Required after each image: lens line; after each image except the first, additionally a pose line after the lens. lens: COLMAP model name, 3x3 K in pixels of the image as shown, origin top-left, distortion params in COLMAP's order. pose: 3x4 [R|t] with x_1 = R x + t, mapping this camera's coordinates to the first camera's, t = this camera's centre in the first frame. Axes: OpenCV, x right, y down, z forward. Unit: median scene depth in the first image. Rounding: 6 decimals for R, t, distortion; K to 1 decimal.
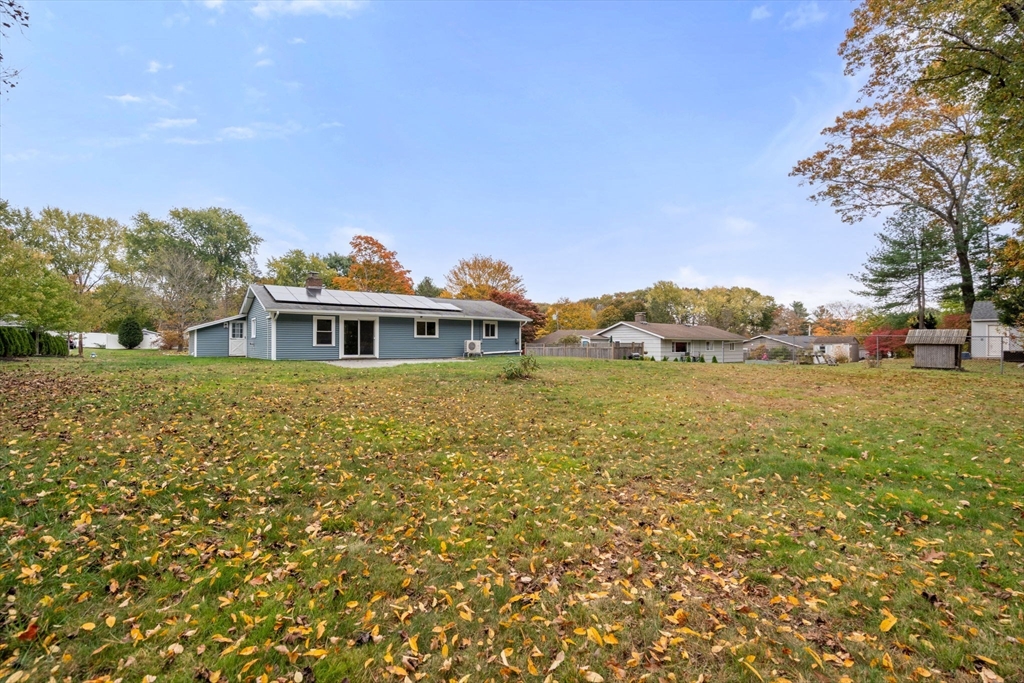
lens RADIAL K [[468.2, 0, 504.8], [0, 468.2, 345.5], [0, 0, 1]] dist [0.000189, 0.000210]
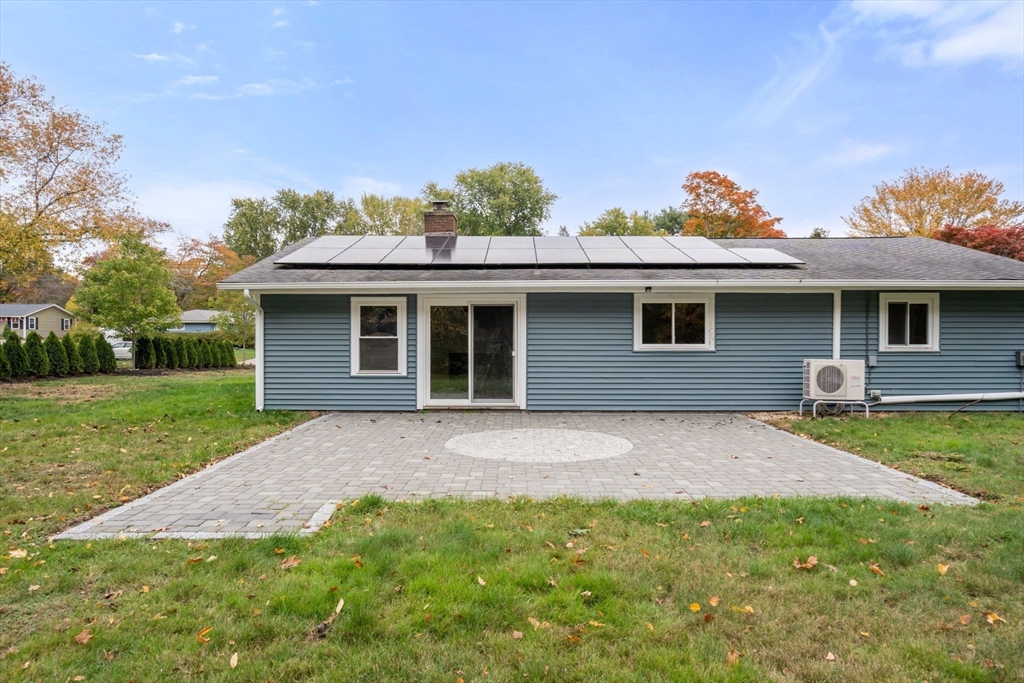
lens RADIAL K [[604.7, 0, 511.3], [0, 604.7, 341.1], [0, 0, 1]] dist [0.003000, 0.000973]
pose [[0.787491, 0.005437, -0.616302, 0.007799], [-0.001954, 0.999978, 0.006324, -0.023276], [0.616323, -0.003776, 0.787484, 0.524603]]
